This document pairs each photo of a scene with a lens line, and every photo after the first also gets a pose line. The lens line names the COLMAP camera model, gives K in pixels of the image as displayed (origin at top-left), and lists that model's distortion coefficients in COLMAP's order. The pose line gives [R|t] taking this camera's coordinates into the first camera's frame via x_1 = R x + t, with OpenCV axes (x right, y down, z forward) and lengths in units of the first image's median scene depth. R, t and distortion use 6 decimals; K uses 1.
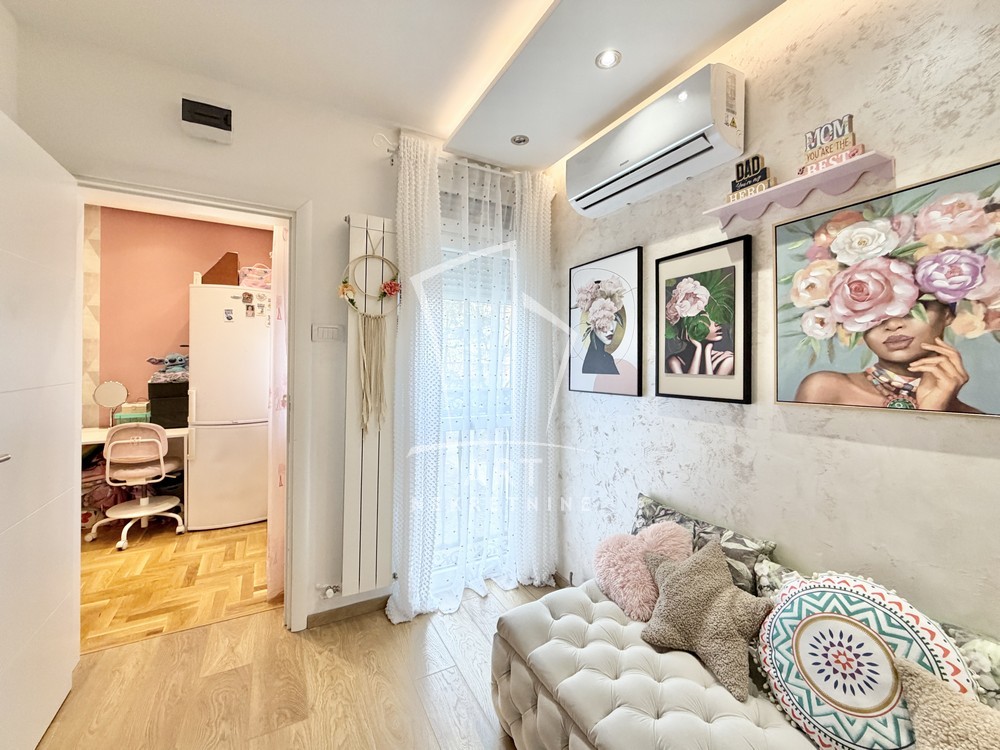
lens RADIAL K [[399.8, 0, 500.4], [0, 399.8, 366.0], [0, 0, 1]] dist [-0.000427, -0.000094]
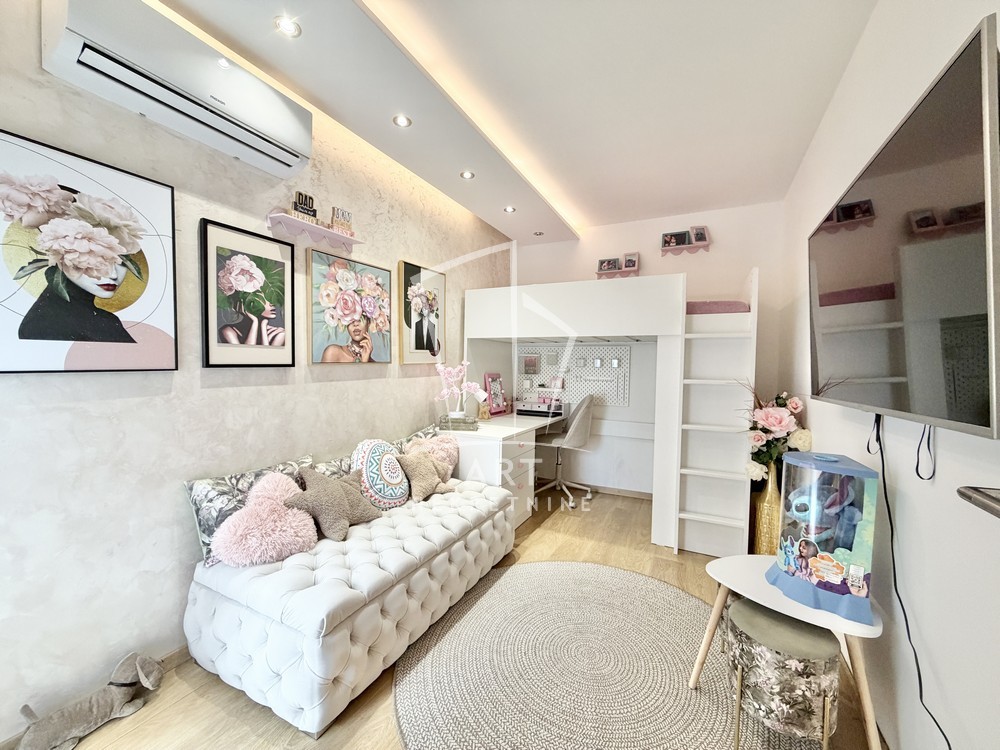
lens RADIAL K [[399.8, 0, 496.4], [0, 399.8, 379.5], [0, 0, 1]] dist [-0.000427, -0.000094]
pose [[-0.555013, -0.052307, 0.830195, -1.158437], [-0.014268, 0.998473, 0.053371, 0.066536], [-0.831719, 0.017776, -0.554912, 1.464552]]
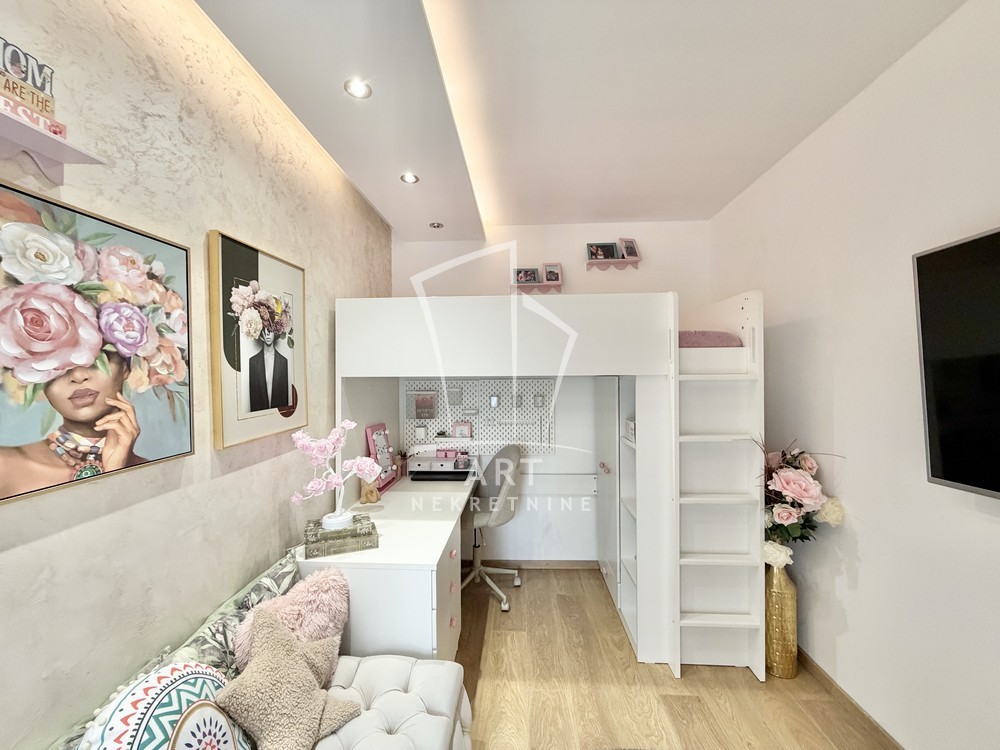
lens RADIAL K [[399.8, 0, 496.7], [0, 399.8, 377.9], [0, 0, 1]] dist [-0.000427, -0.000094]
pose [[-0.841109, -0.006009, 0.540832, -0.147162], [0.004855, 0.999814, 0.018660, -0.102304], [-0.540844, 0.018321, -0.840924, 1.138236]]
